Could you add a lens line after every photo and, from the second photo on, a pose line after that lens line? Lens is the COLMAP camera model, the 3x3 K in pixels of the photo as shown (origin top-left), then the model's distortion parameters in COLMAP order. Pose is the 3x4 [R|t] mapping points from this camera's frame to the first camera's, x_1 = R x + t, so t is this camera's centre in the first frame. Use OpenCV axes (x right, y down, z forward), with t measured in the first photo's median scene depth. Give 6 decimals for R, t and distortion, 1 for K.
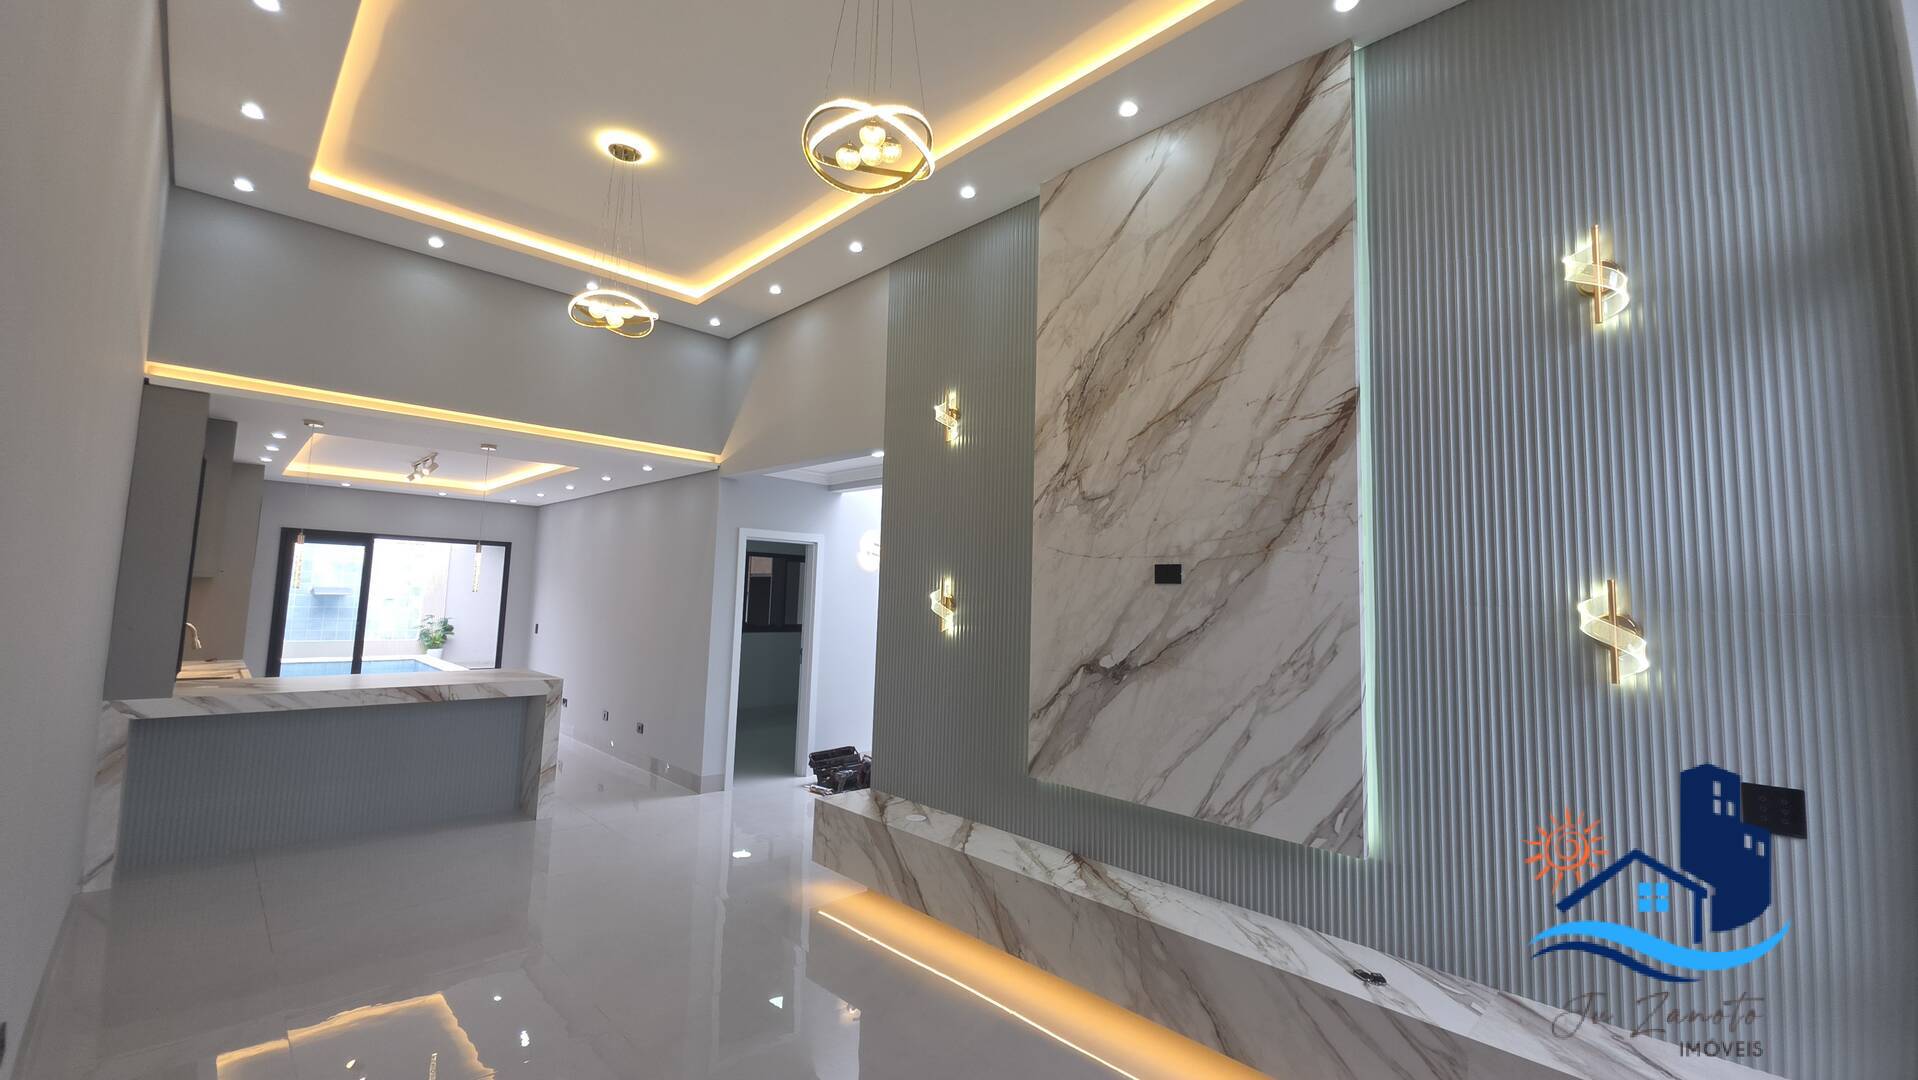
lens RADIAL K [[766.1, 0, 952.6], [0, 766.1, 529.1], [0, 0, 1]] dist [0.009396, -0.006333]
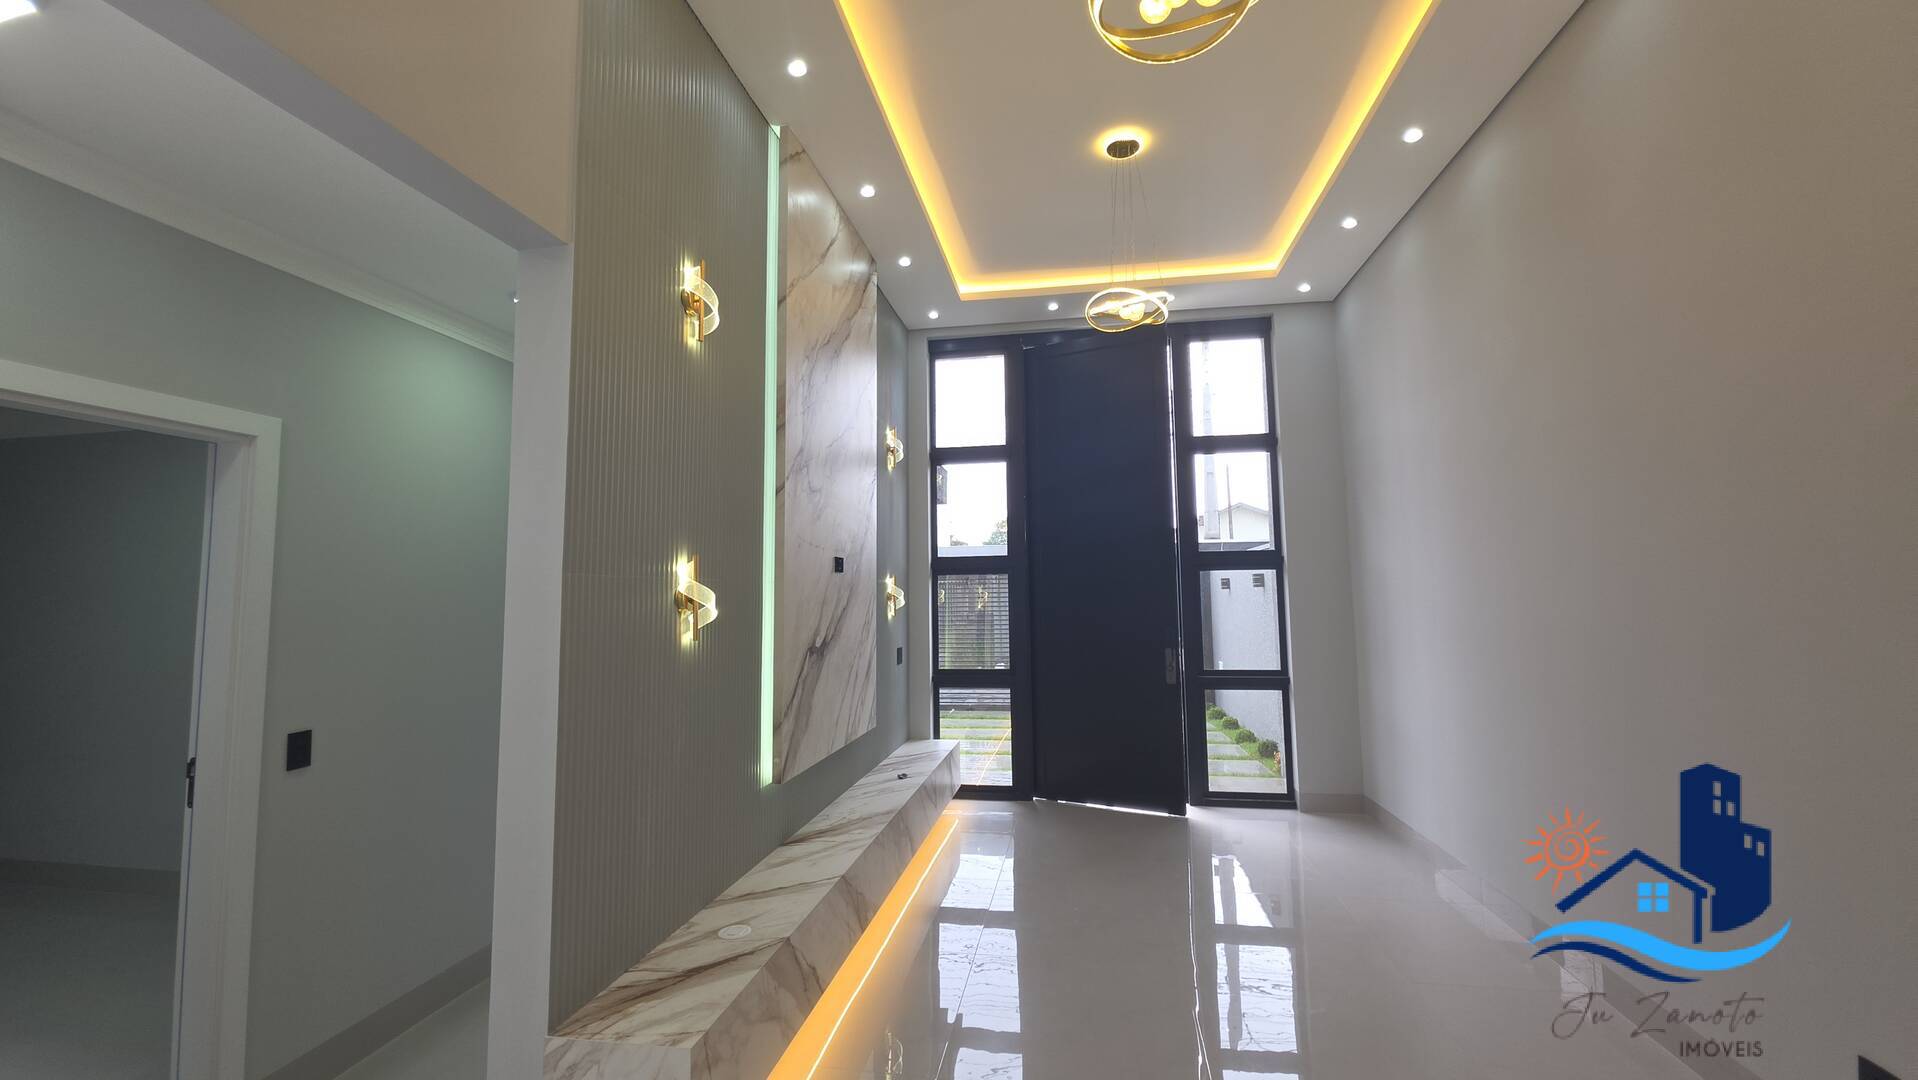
lens RADIAL K [[766.1, 0, 955.4], [0, 766.1, 530.3], [0, 0, 1]] dist [0.009396, -0.006333]
pose [[-0.589079, 0.047132, 0.806700, -0.777669], [-0.077289, 0.990435, -0.114306, 0.119390], [-0.804371, -0.129684, -0.579801, 1.435884]]
